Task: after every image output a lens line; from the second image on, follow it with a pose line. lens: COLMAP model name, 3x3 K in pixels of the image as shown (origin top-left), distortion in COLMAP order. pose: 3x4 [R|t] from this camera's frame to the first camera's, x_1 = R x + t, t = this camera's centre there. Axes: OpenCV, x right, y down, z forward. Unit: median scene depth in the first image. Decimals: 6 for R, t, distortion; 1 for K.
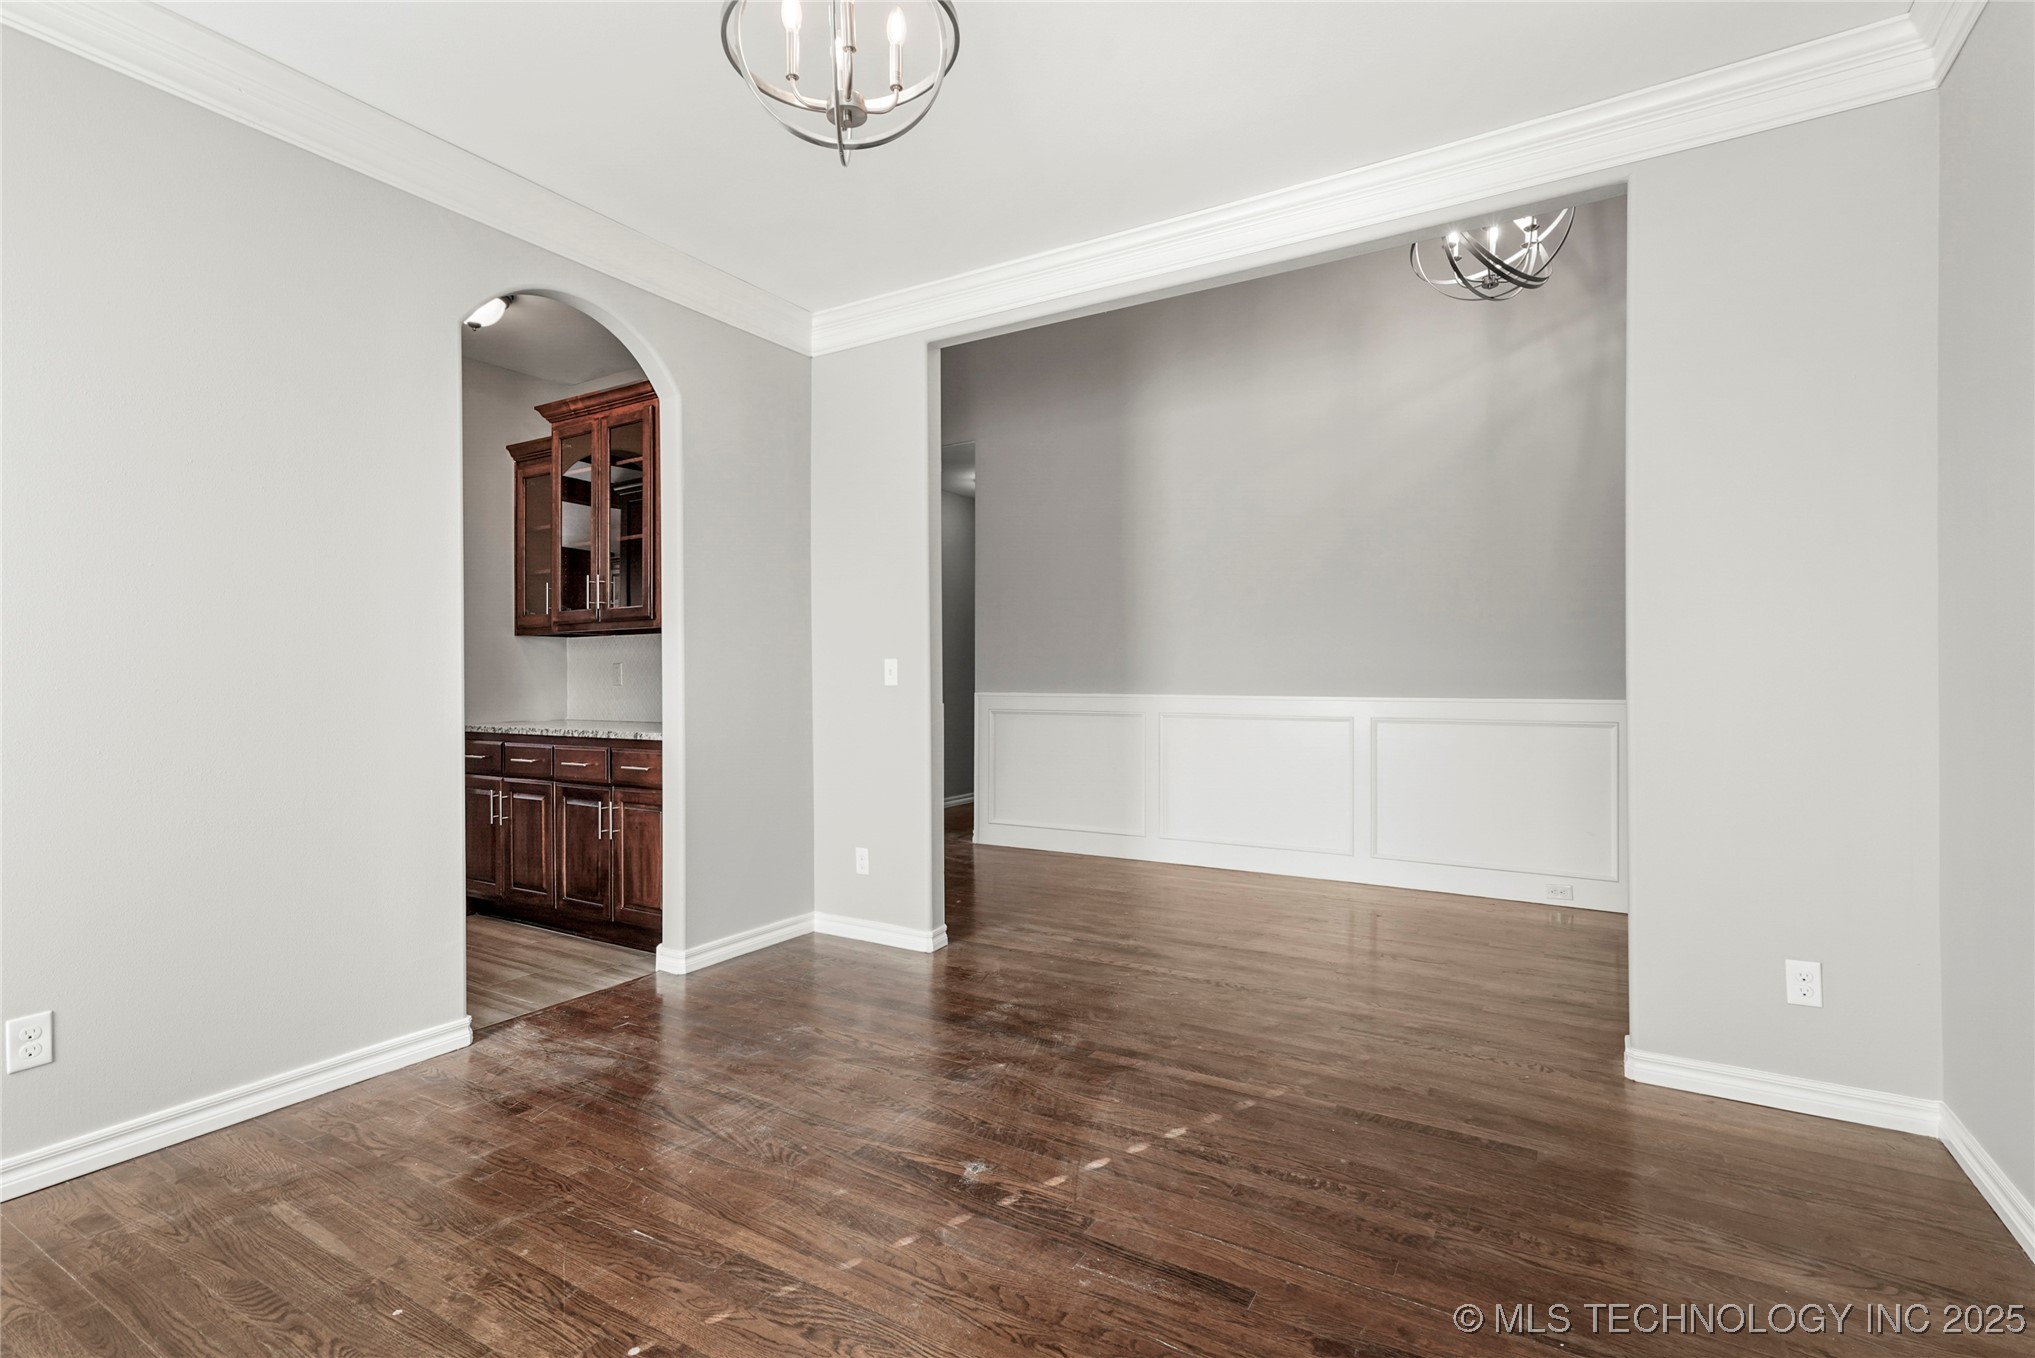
lens RADIAL K [[956.9, 0, 1017.0], [0, 956.9, 680.2], [0, 0, 1]] dist [-0.001132, 0.001790]
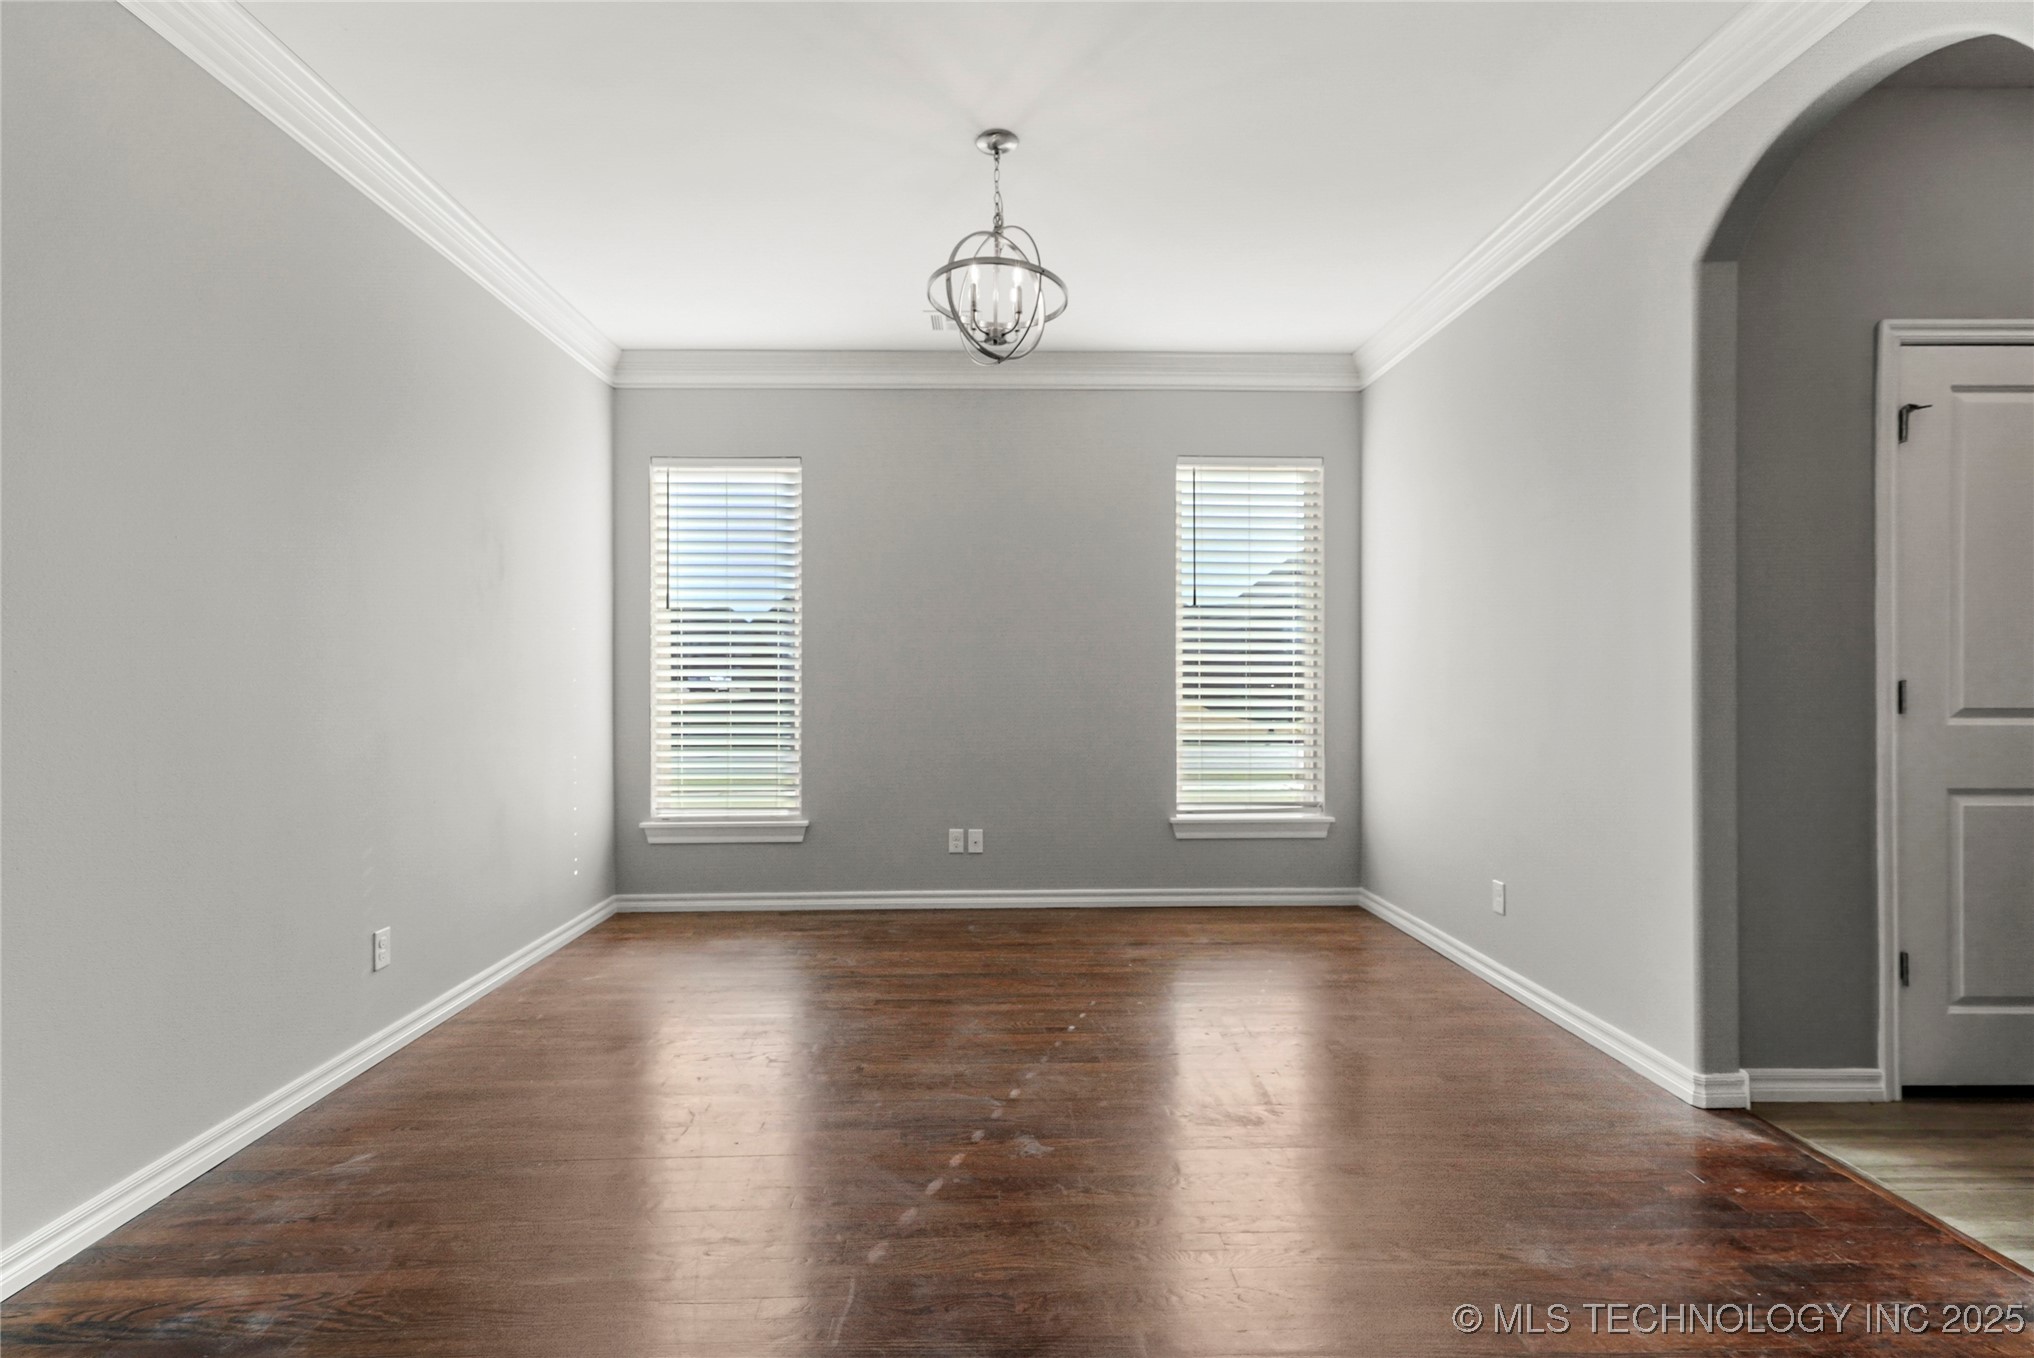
lens RADIAL K [[956.4, 0, 1016.5], [0, 956.4, 673.7], [0, 0, 1]] dist [-0.001132, 0.001790]
pose [[-0.835158, 0.005397, -0.549983, 0.545060], [0.002535, 0.999979, 0.005964, -0.018204], [0.550004, 0.003587, -0.835154, 1.855366]]
